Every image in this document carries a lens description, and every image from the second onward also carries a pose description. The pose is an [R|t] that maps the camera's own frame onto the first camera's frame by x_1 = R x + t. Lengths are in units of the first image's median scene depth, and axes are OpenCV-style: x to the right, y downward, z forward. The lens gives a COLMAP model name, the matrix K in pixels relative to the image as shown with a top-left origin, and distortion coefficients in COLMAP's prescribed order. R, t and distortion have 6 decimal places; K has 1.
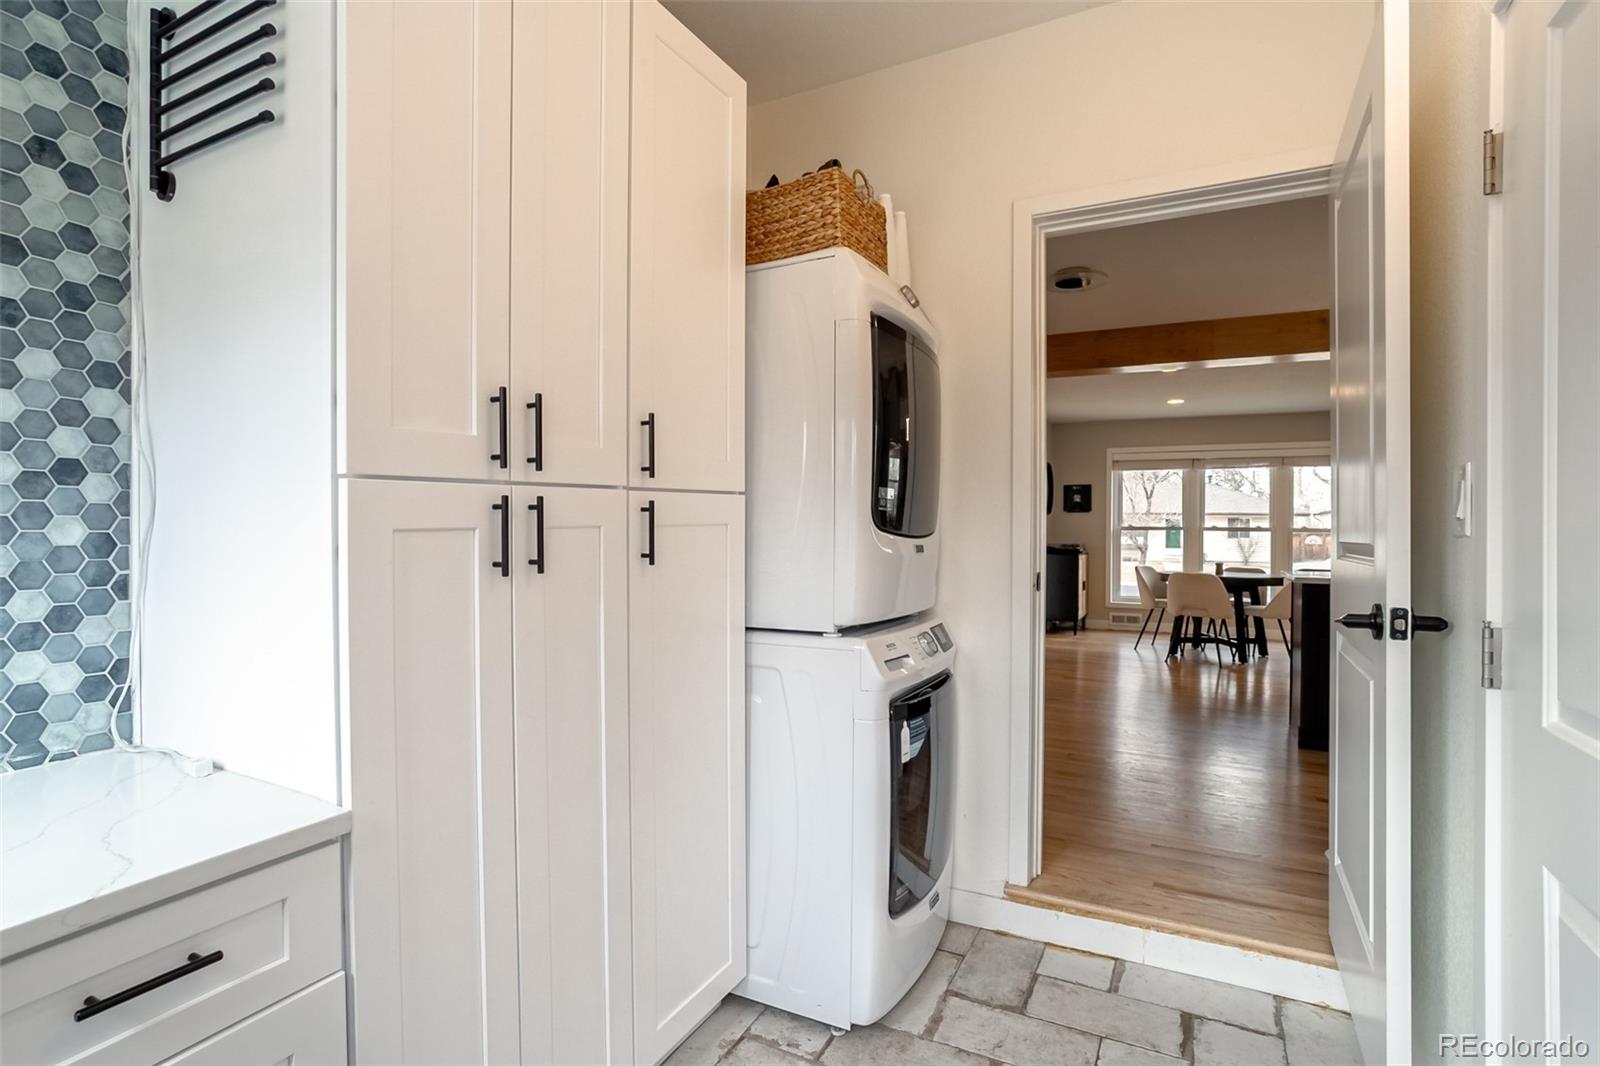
lens RADIAL K [[790.4, 0, 793.5], [0, 790.4, 536.4], [0, 0, 1]] dist [-0.067413, 0.032692]
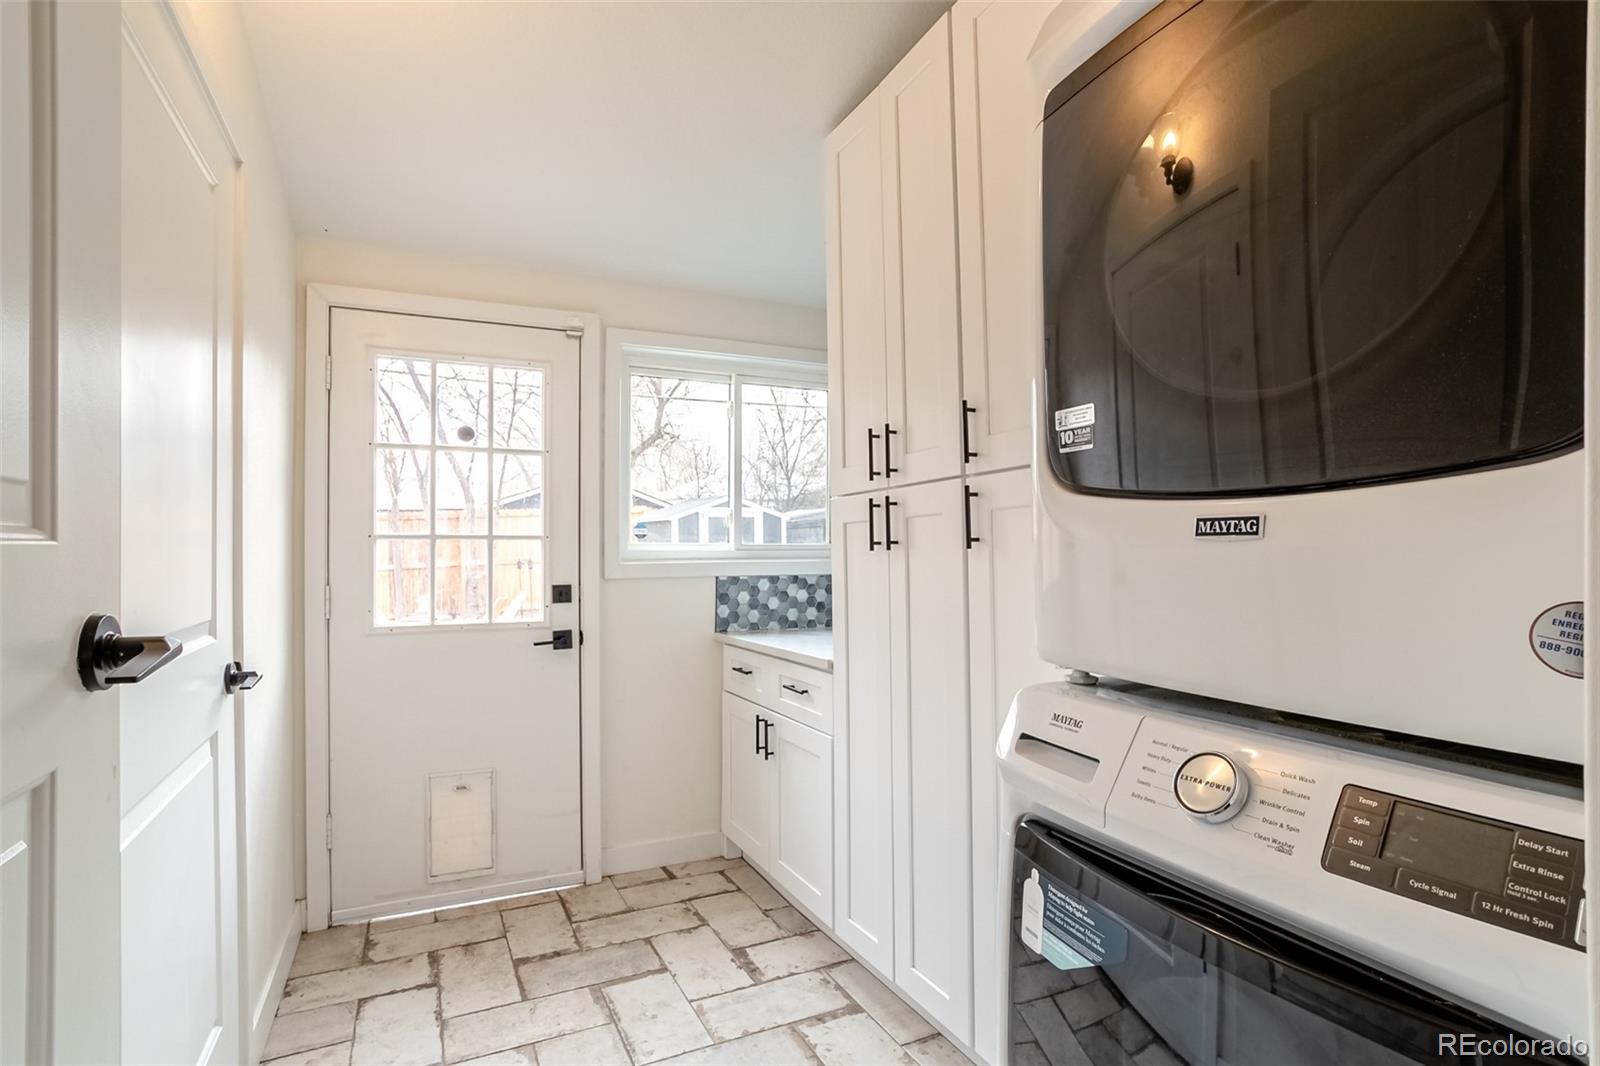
lens RADIAL K [[790.4, 0, 793.5], [0, 790.4, 536.4], [0, 0, 1]] dist [-0.067413, 0.032692]
pose [[-0.599097, -0.013374, -0.800564, 0.868349], [-0.005621, 0.999906, -0.012498, 0.039724], [0.800656, -0.002988, -0.599116, 1.603946]]
